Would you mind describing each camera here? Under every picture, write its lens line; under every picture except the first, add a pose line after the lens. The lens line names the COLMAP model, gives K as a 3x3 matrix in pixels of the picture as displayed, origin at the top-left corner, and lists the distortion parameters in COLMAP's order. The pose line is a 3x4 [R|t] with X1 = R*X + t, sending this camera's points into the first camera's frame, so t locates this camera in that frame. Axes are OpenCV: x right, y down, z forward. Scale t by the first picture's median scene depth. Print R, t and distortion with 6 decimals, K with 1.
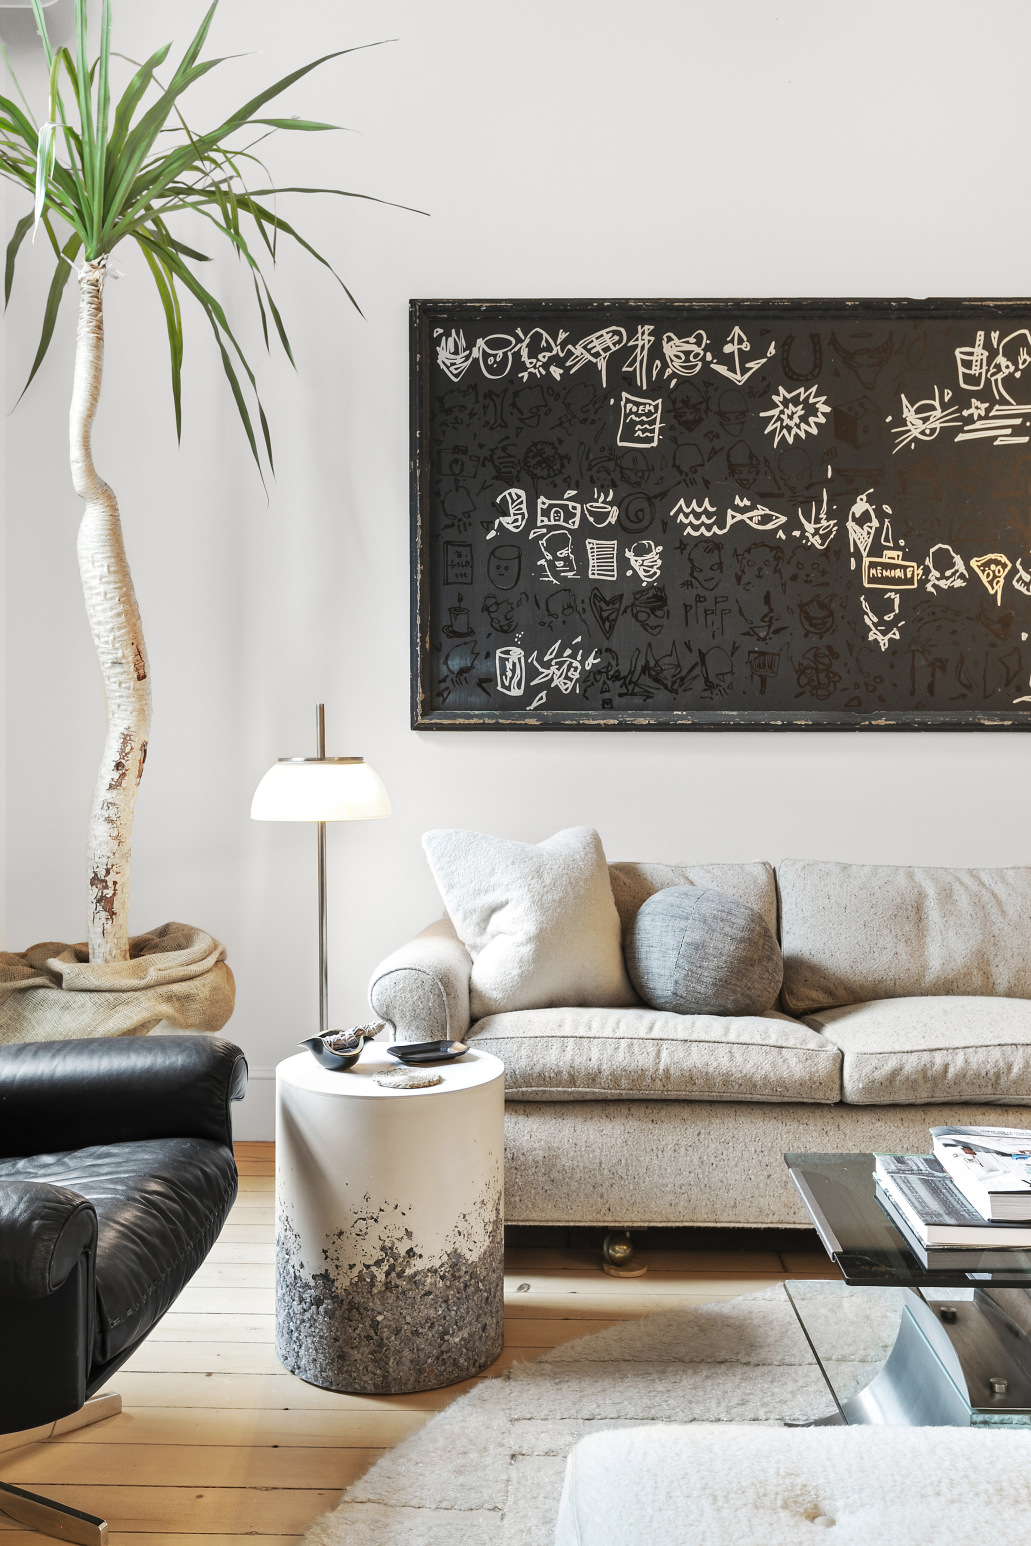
lens RADIAL K [[1443.7, 0, 515.2], [0, 1443.7, 759.2], [0, 0, 1]] dist [-0.020370, 0.000000]
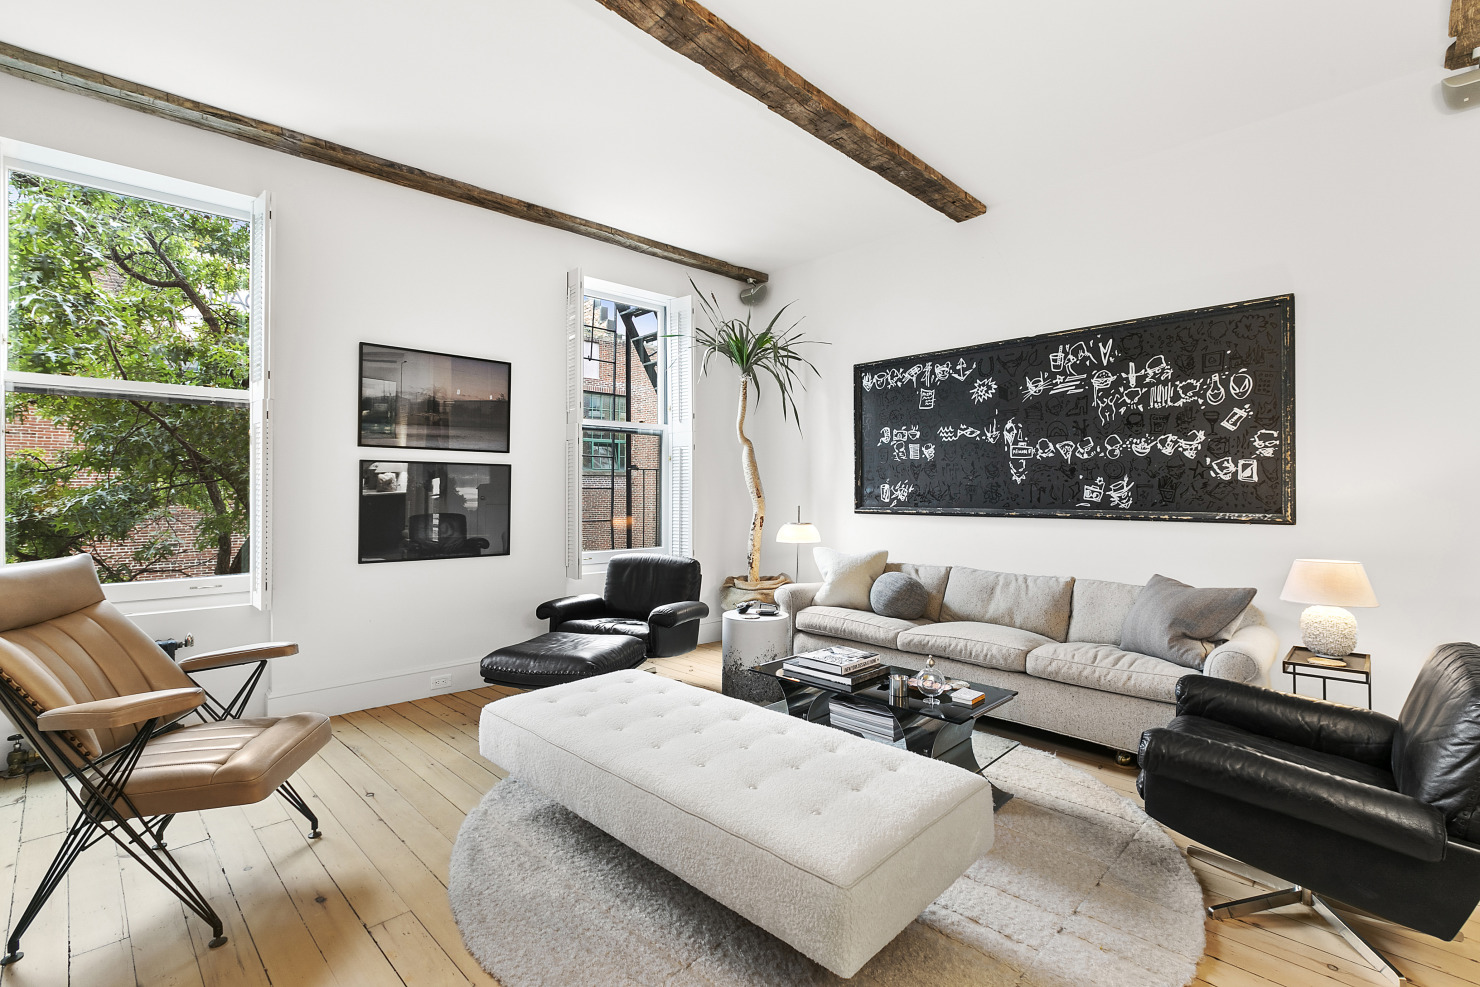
lens RADIAL K [[668.2, 0, 742.0], [0, 668.2, 506.3], [0, 0, 1]] dist [0.010522, -0.003357]
pose [[0.734263, 0.010581, -0.678783, 0.676285], [-0.021305, 0.999745, -0.007462, -0.019893], [0.678531, 0.019941, 0.734301, -0.133995]]
